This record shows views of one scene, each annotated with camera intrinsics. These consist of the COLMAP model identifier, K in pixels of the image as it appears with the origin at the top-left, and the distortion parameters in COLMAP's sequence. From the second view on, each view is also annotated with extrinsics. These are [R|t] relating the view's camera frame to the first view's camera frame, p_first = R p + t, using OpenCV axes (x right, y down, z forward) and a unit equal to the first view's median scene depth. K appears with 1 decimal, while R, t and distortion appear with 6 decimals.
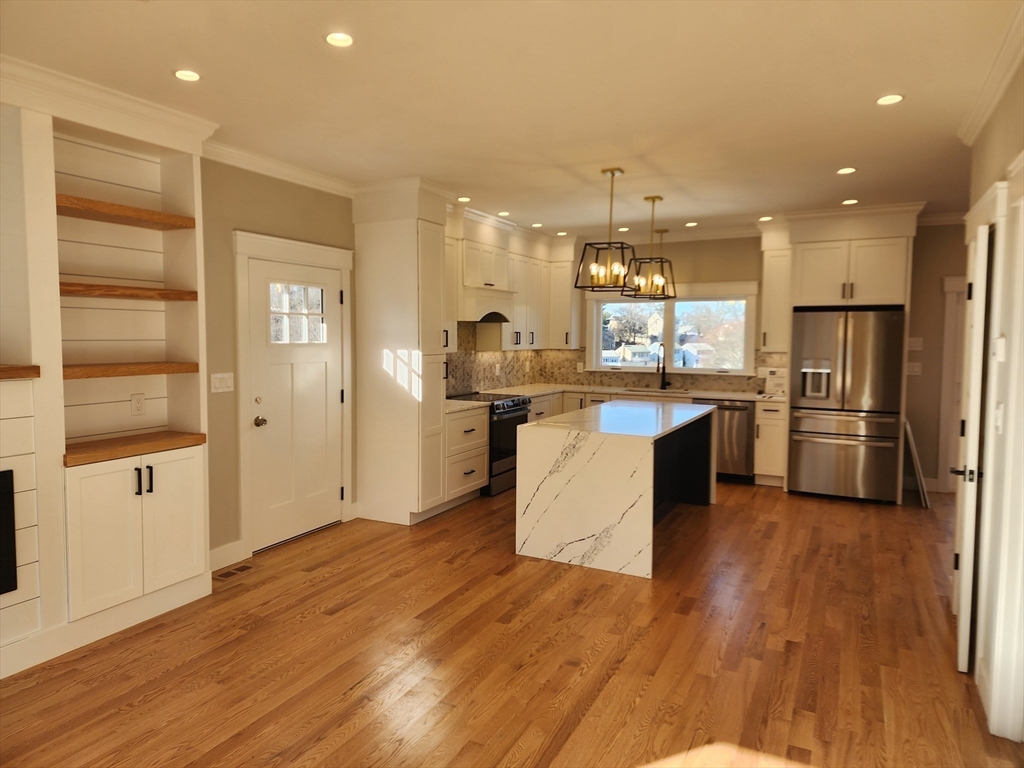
lens RADIAL K [[679.8, 0, 503.6], [0, 679.8, 374.8], [0, 0, 1]] dist [0.087467, -0.073904]
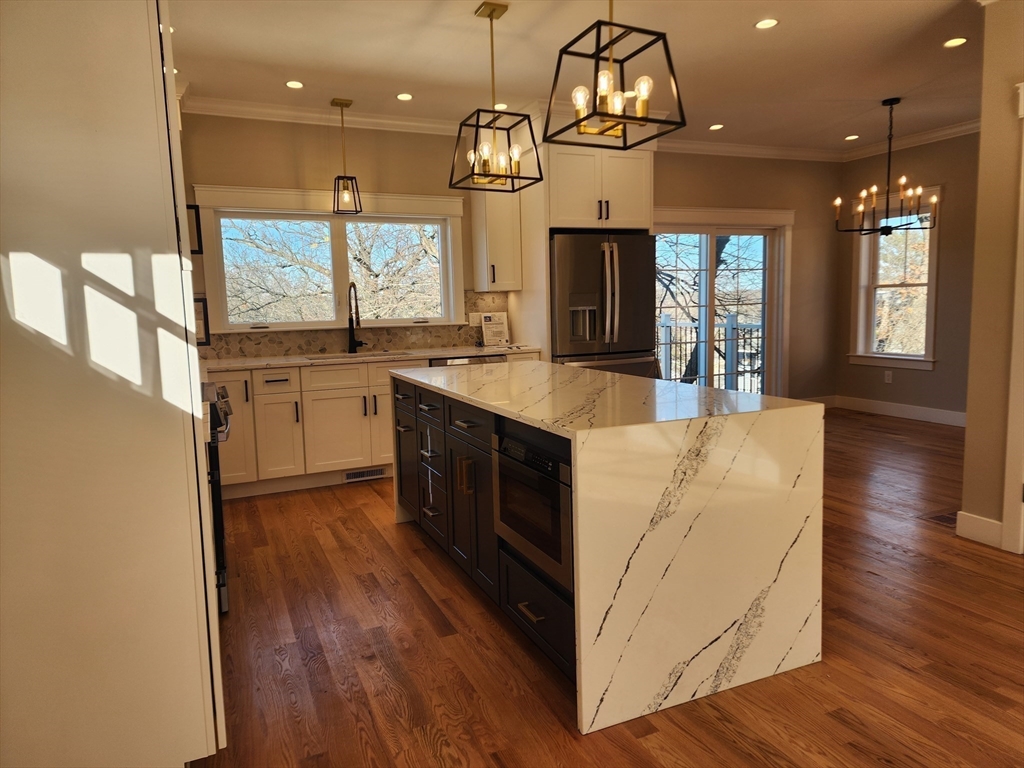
lens RADIAL K [[679.8, 0, 503.6], [0, 679.8, 374.8], [0, 0, 1]] dist [0.087467, -0.073904]
pose [[0.623193, -0.105357, 0.774939, -0.348506], [0.076464, 0.994345, 0.073695, 0.008411], [-0.778321, 0.013329, 0.627725, 0.839216]]
